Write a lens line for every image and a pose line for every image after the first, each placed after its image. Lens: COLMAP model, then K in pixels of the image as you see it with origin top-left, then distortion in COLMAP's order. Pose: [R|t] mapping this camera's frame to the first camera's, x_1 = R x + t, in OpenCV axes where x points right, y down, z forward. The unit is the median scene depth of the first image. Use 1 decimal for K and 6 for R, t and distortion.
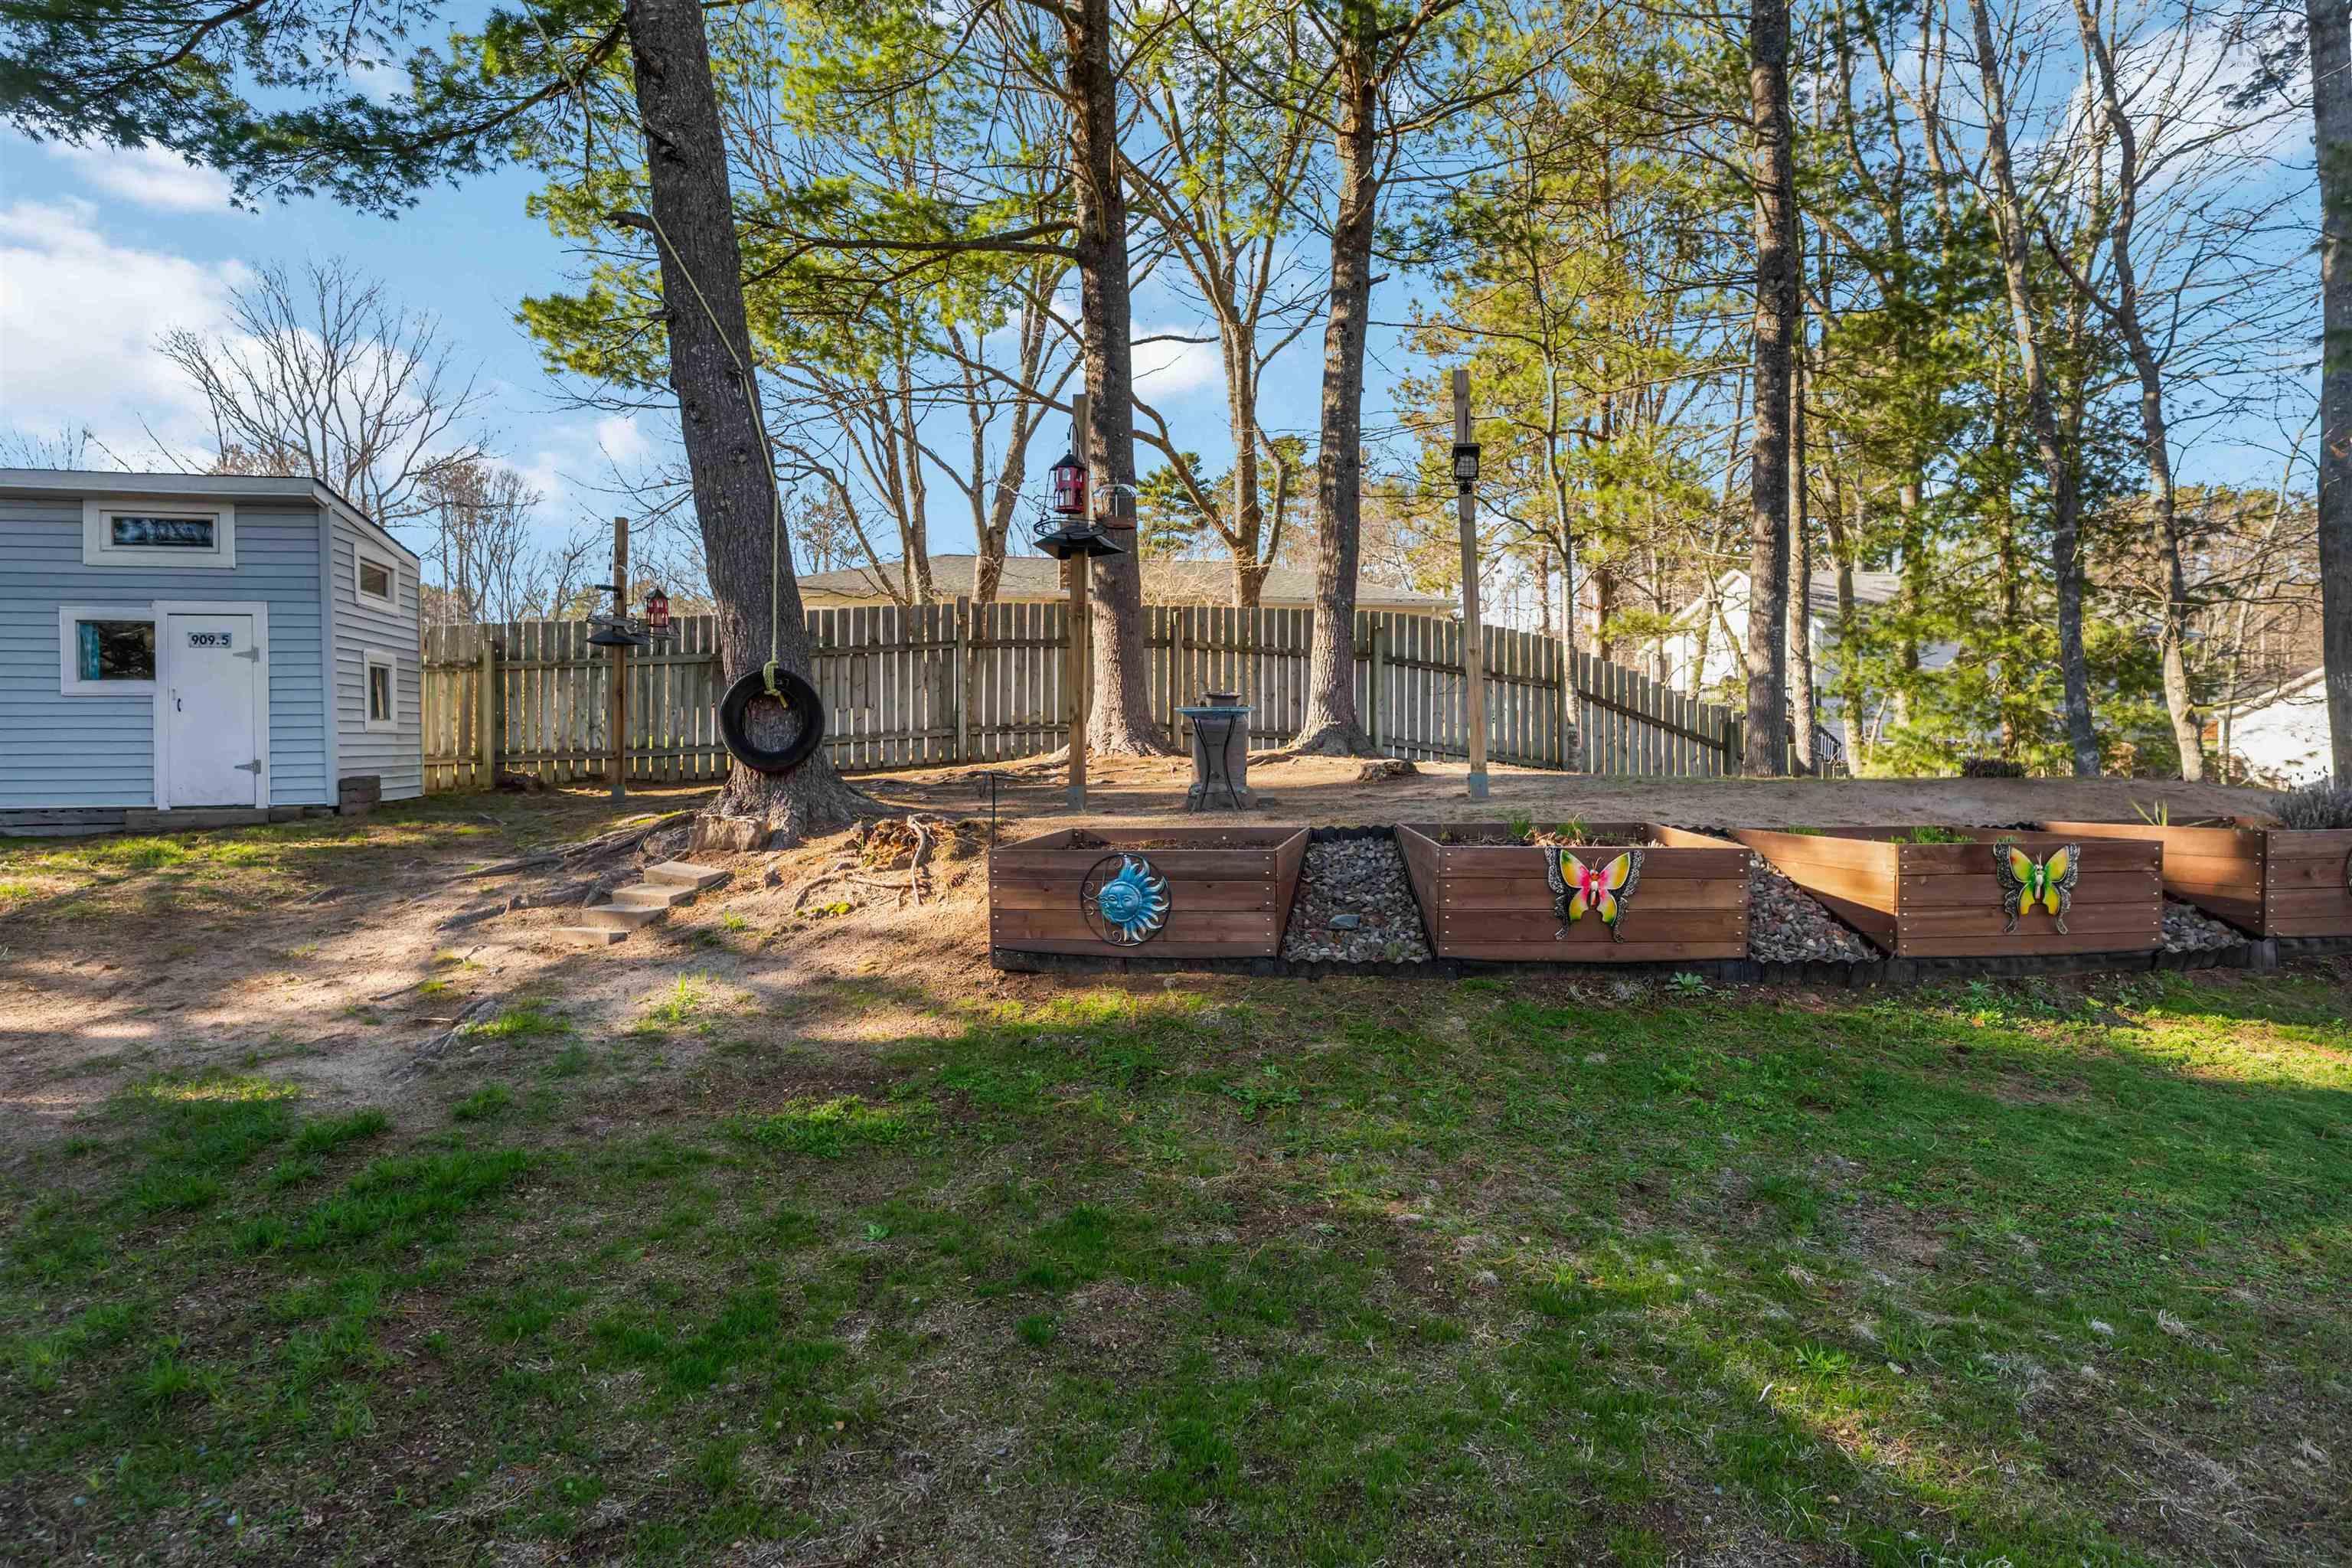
lens RADIAL K [[1297.0, 0, 1176.0], [0, 1297.0, 784.0], [0, 0, 1]] dist [-0.000092, -0.000118]
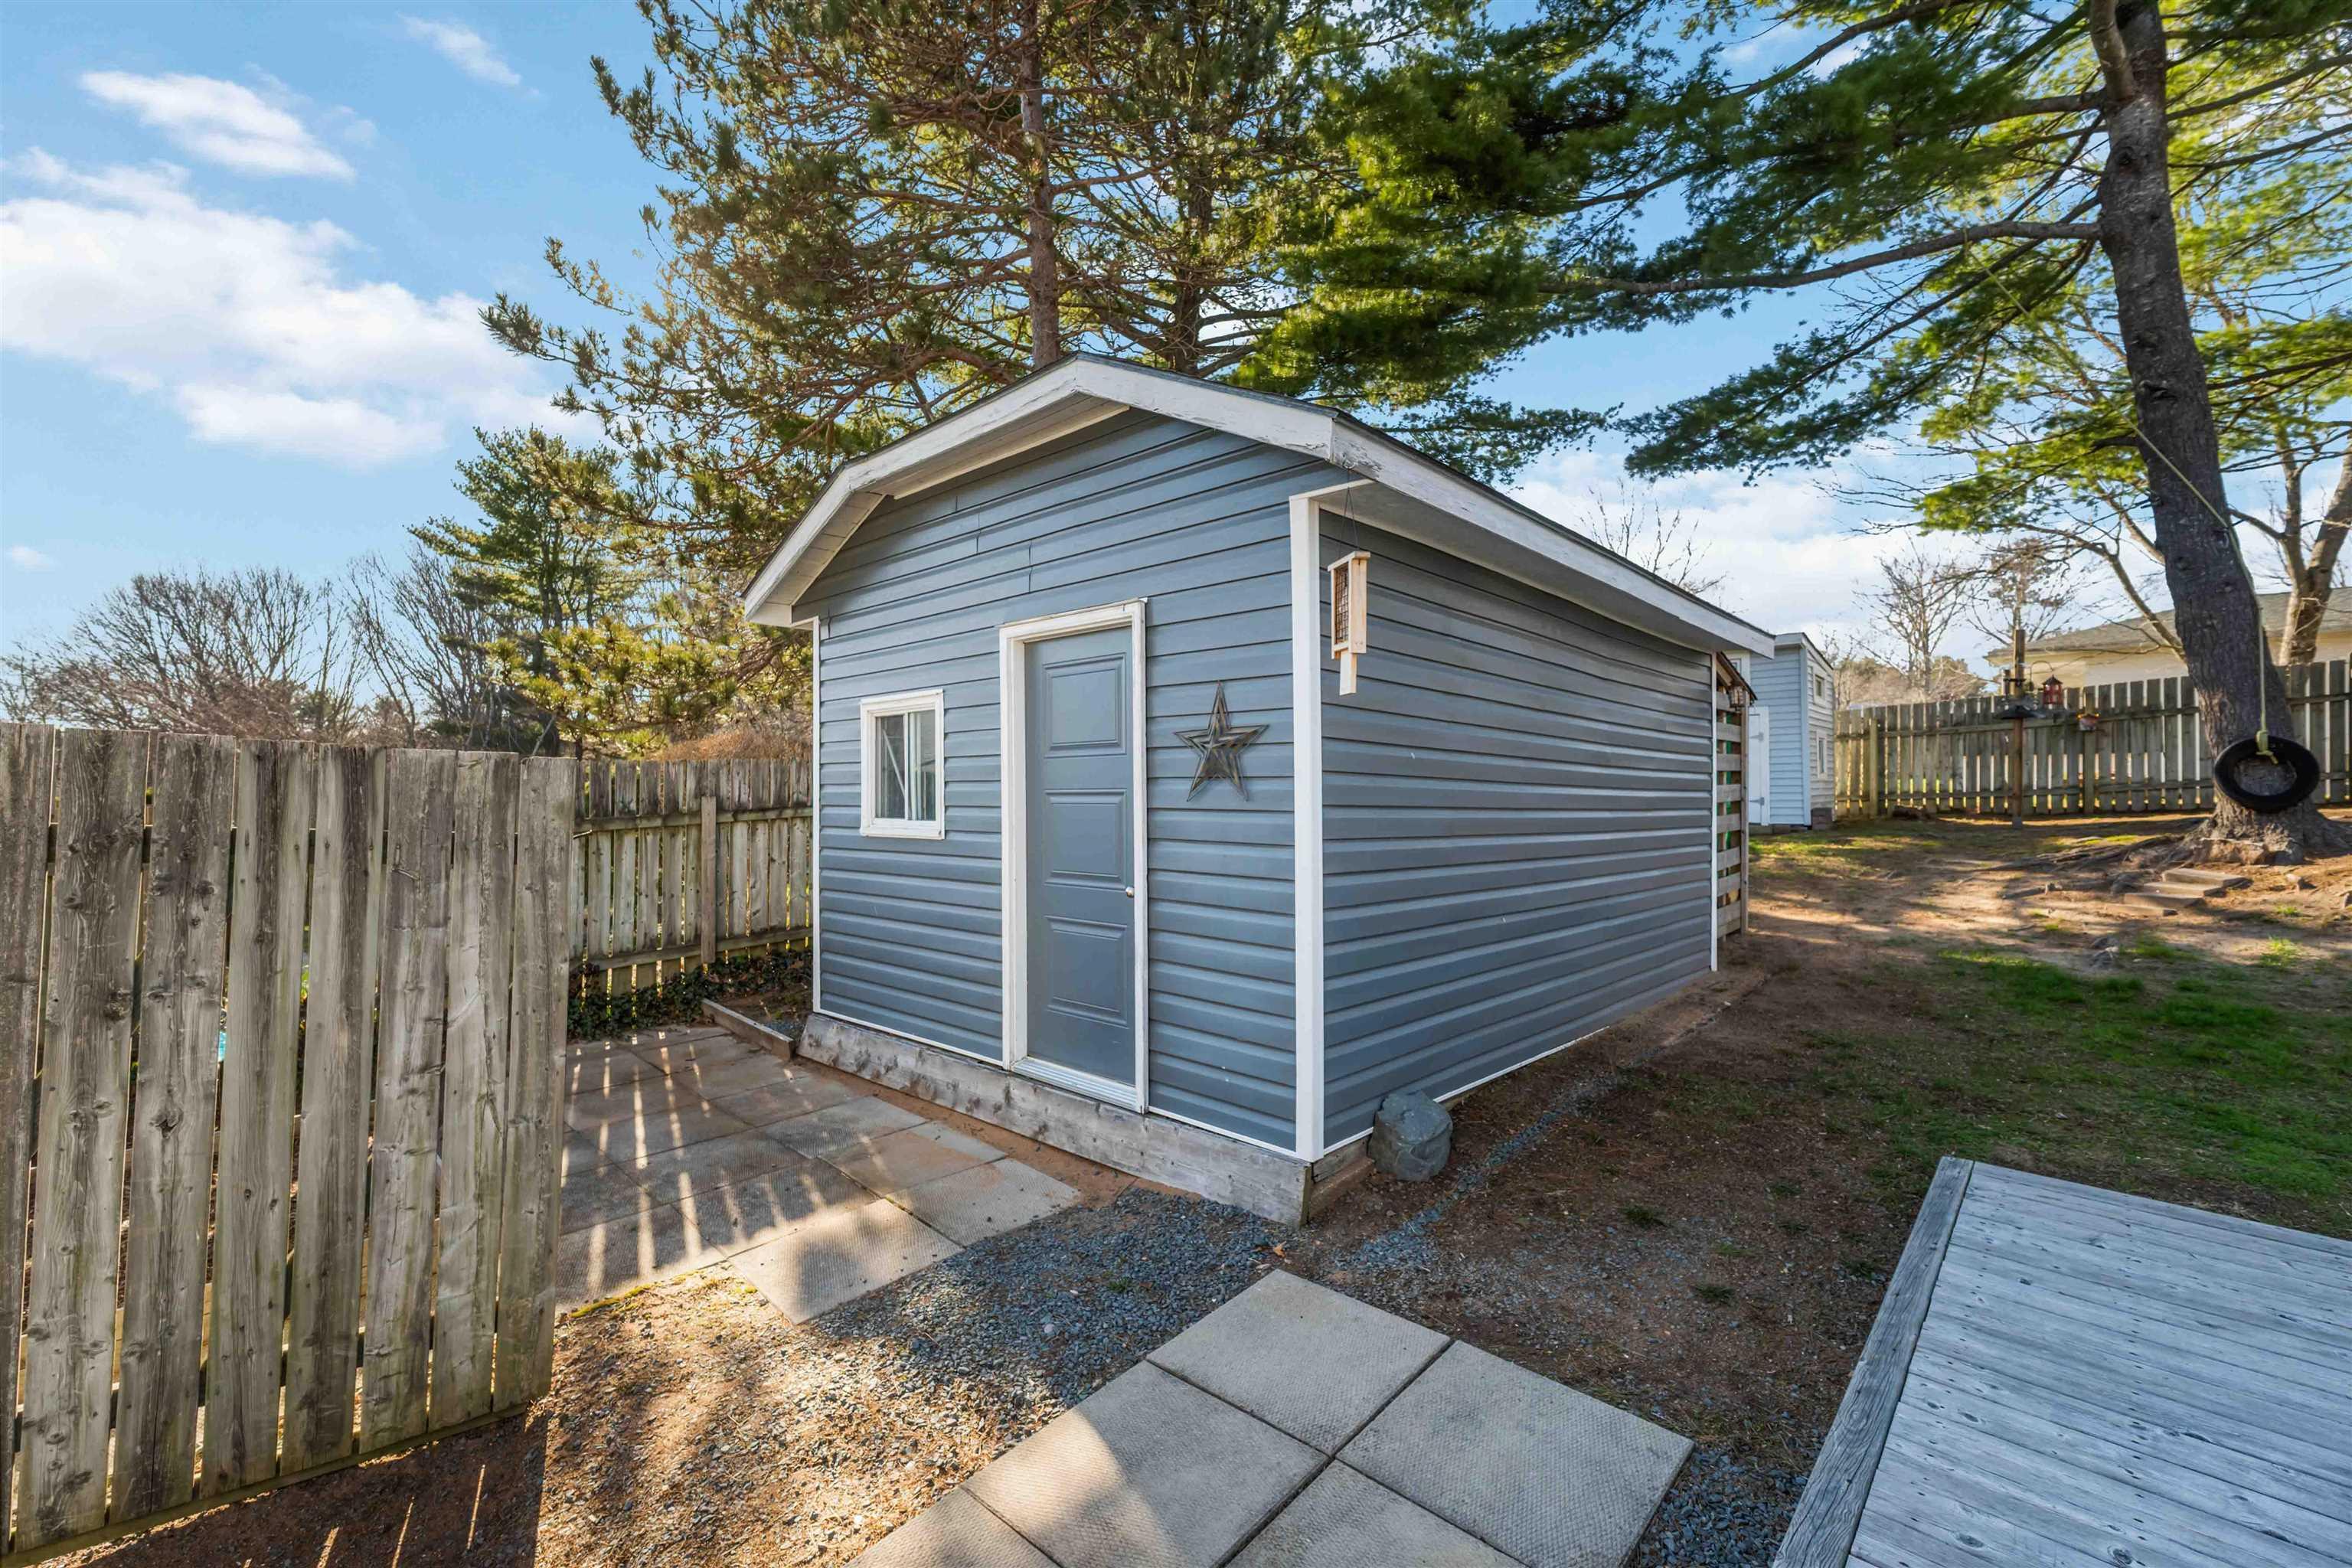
lens RADIAL K [[980.8, 0, 1176.0], [0, 980.8, 784.0], [0, 0, 1]] dist [0.001448, 0.000311]
pose [[0.579344, -0.003884, -0.815074, -0.120302], [-0.020581, 0.999600, -0.019392, 0.007301], [0.814824, 0.028009, 0.579032, -0.550995]]
